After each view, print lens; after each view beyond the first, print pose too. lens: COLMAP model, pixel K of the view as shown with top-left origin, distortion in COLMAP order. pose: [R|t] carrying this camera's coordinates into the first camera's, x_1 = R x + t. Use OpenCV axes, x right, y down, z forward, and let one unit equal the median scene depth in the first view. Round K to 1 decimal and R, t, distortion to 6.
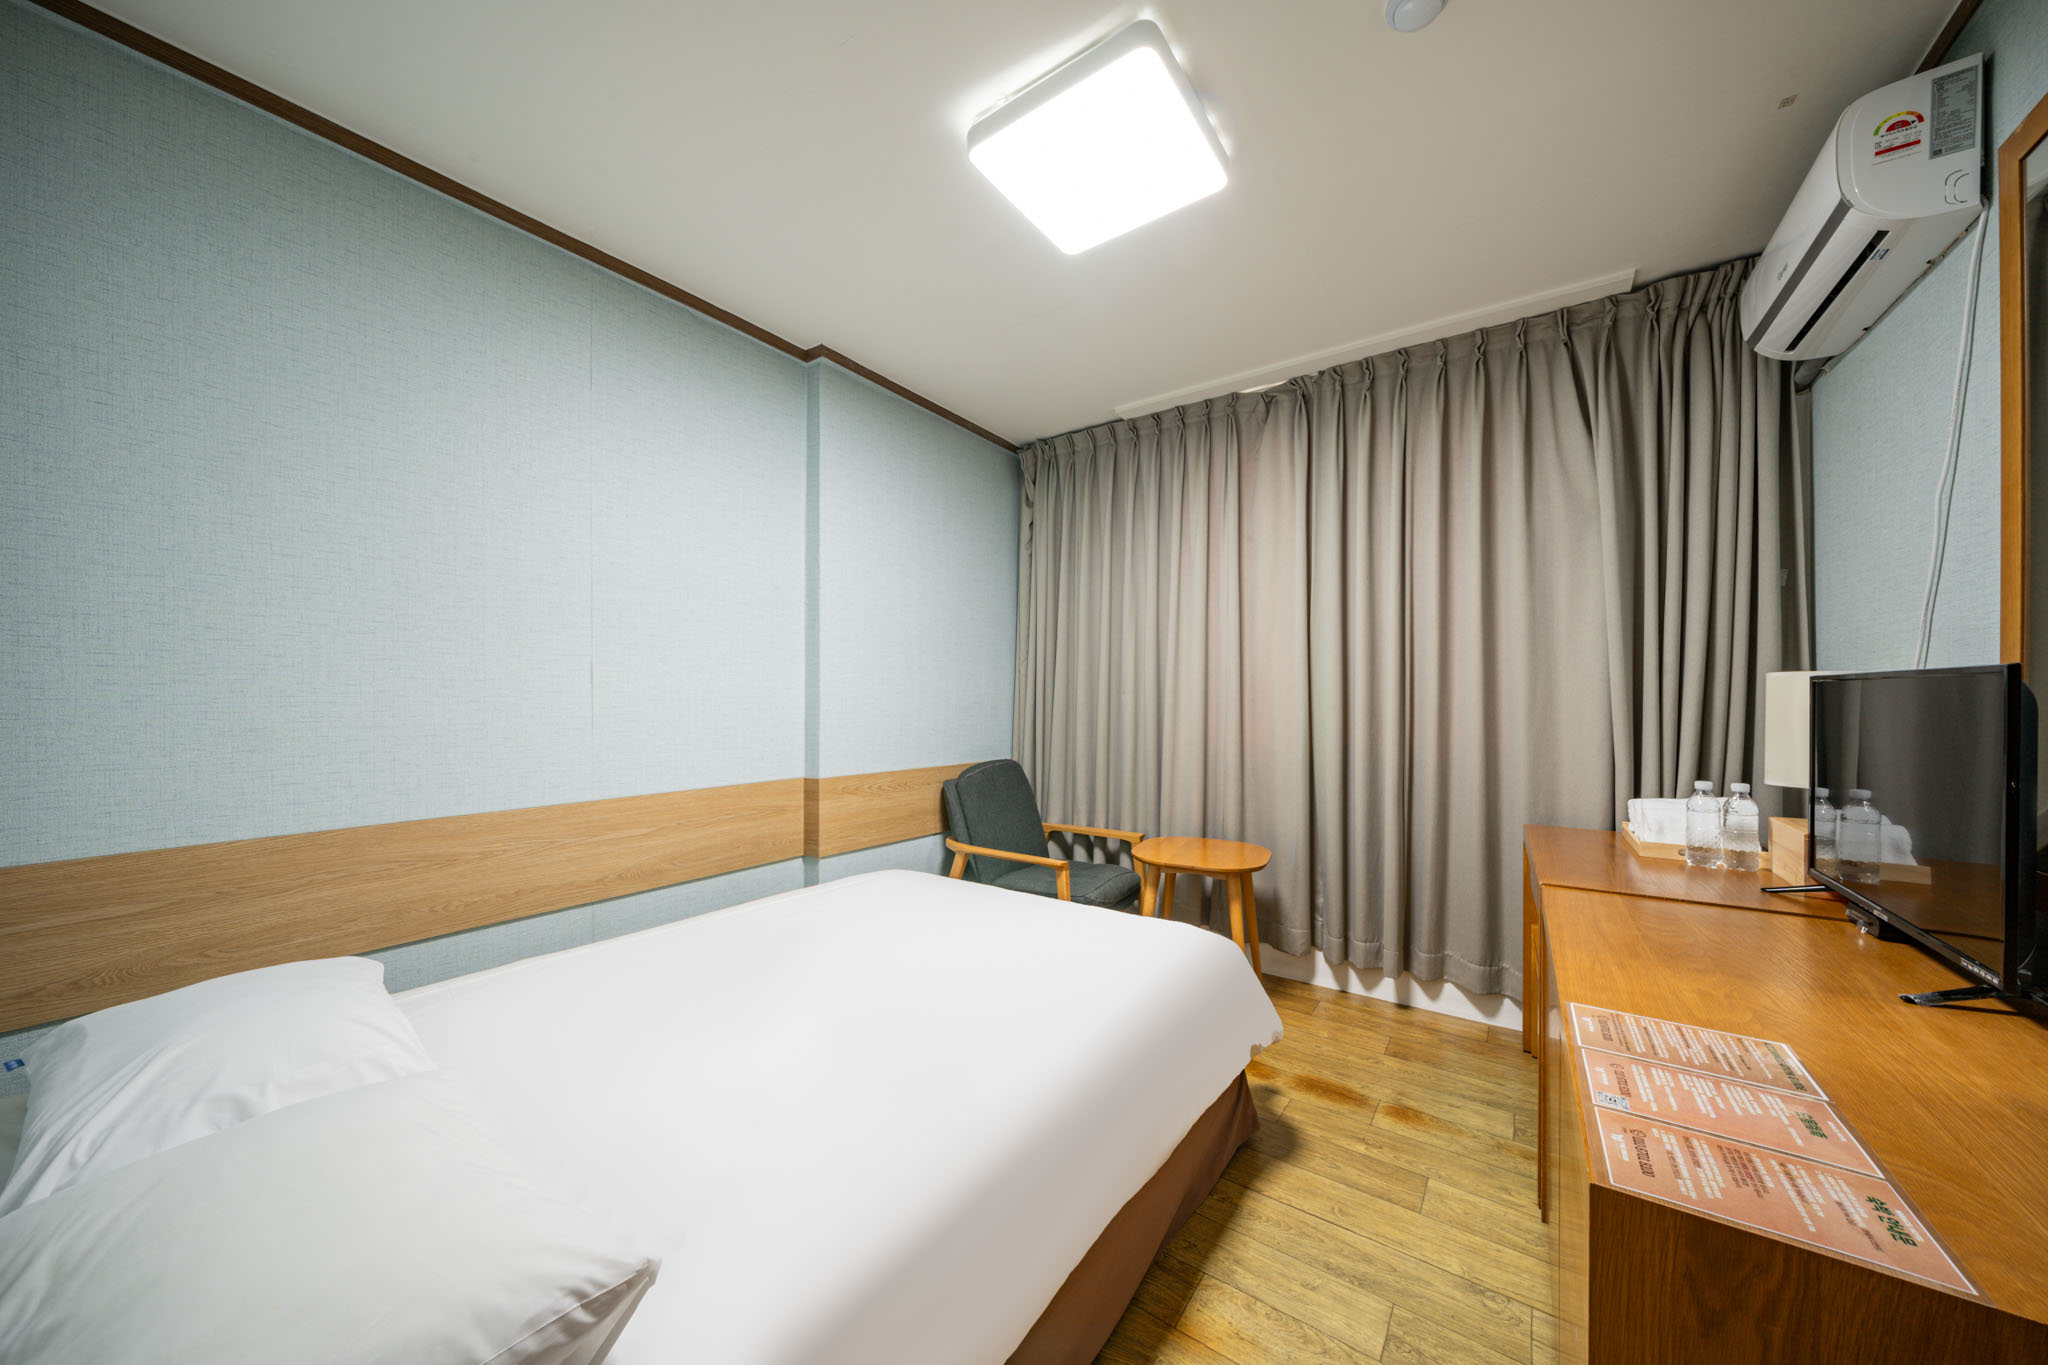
lens RADIAL K [[707.0, 0, 1021.4], [0, 707.0, 697.2], [0, 0, 1]] dist [0.000320, -0.000045]
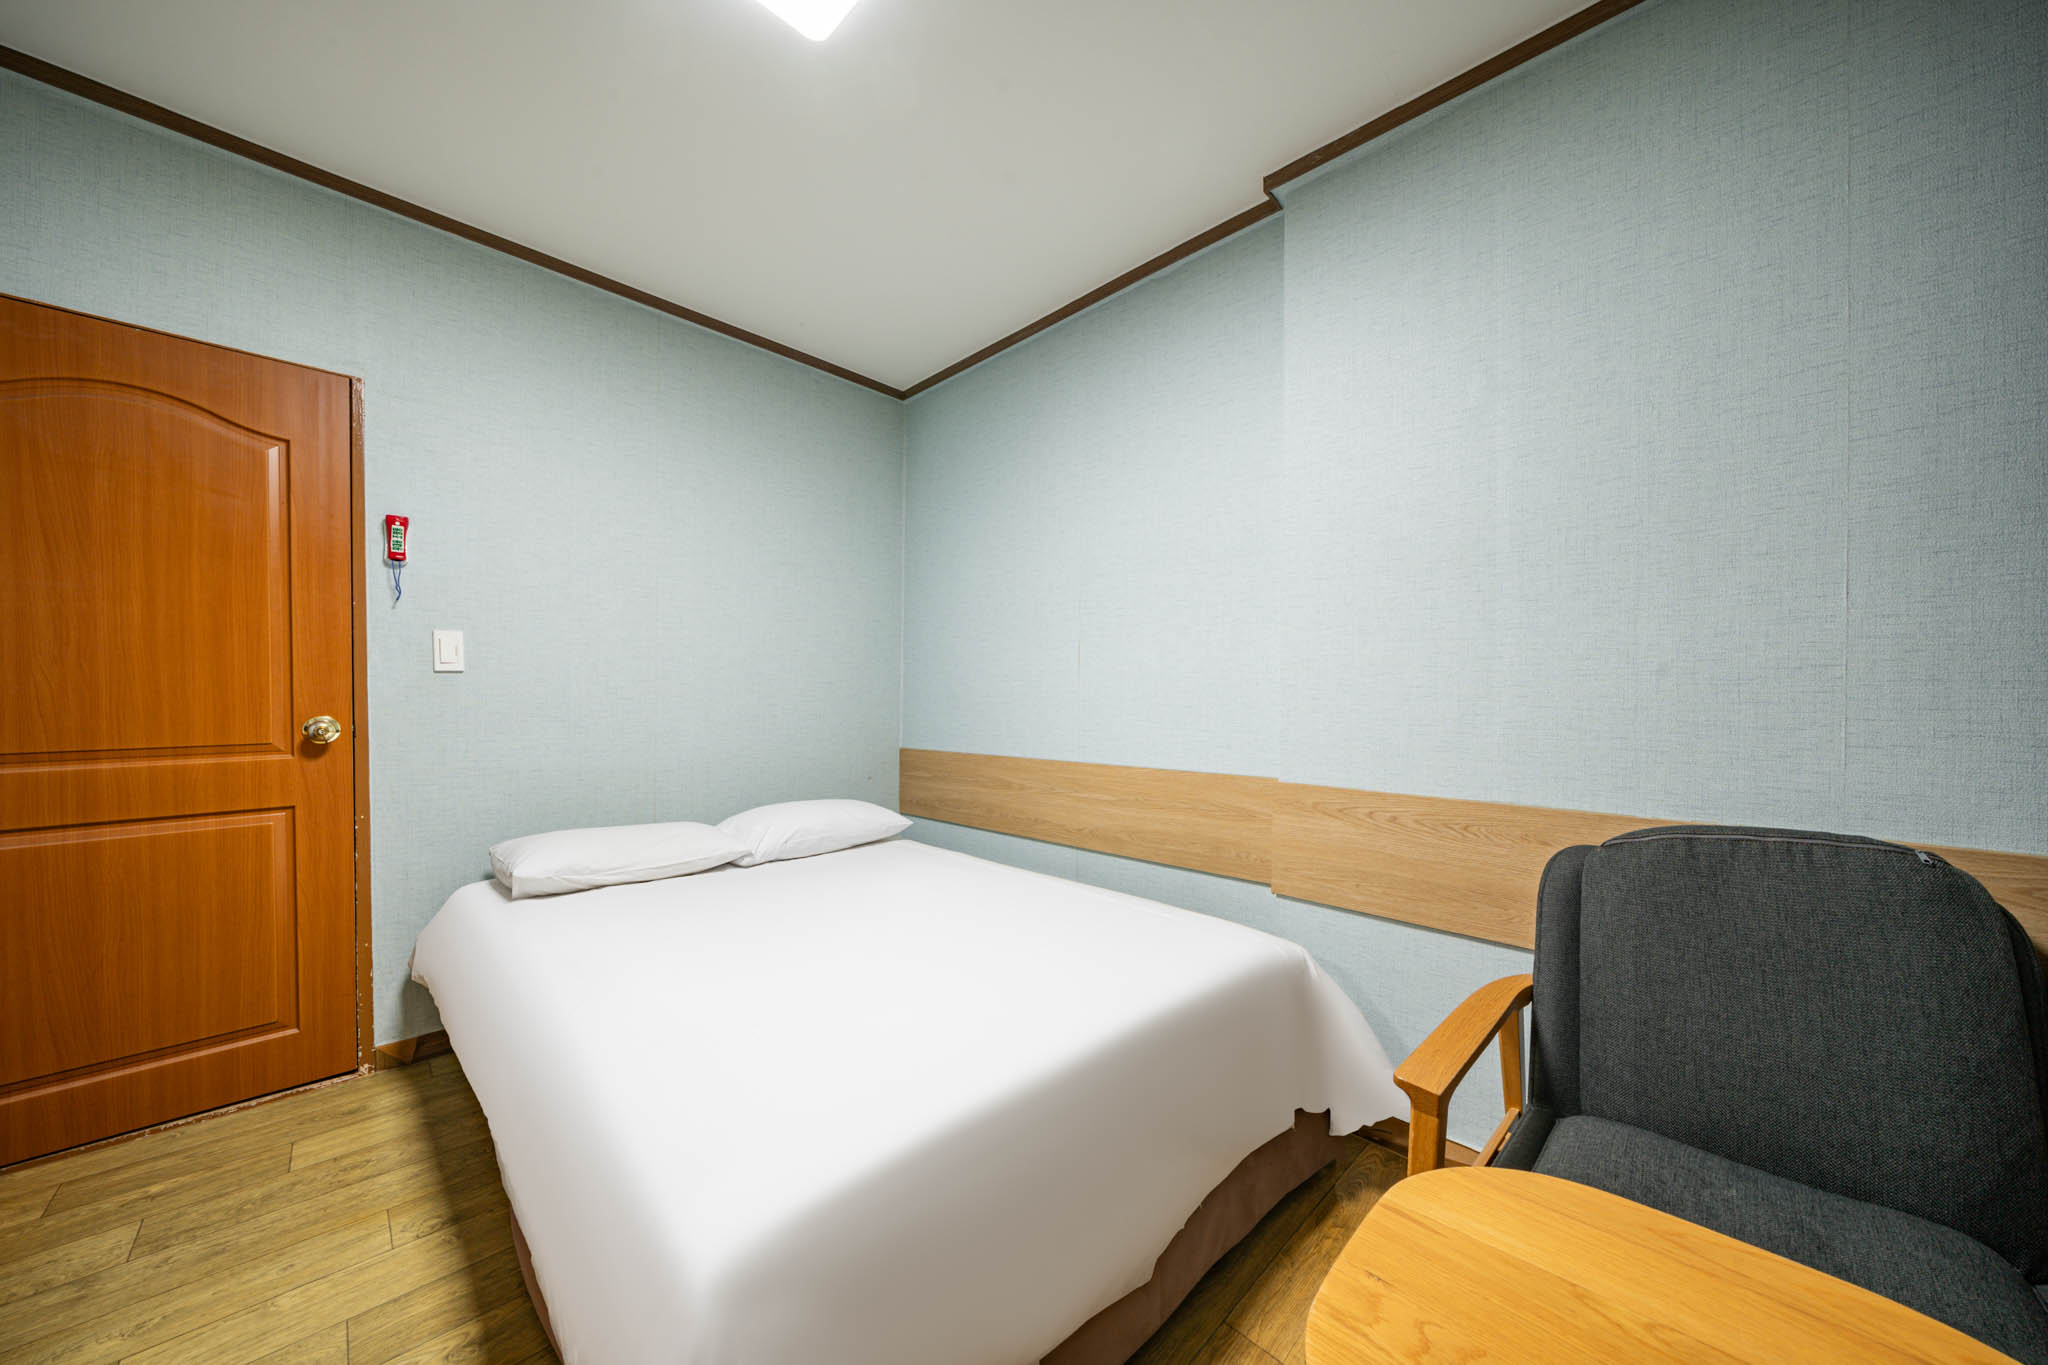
lens RADIAL K [[707.0, 0, 1019.9], [0, 707.0, 687.1], [0, 0, 1]] dist [0.000320, -0.000045]
pose [[-0.174312, -0.020835, -0.984470, 0.529201], [-0.001839, 0.999781, -0.020833, 0.040789], [0.984689, -0.001821, -0.174313, 1.002185]]
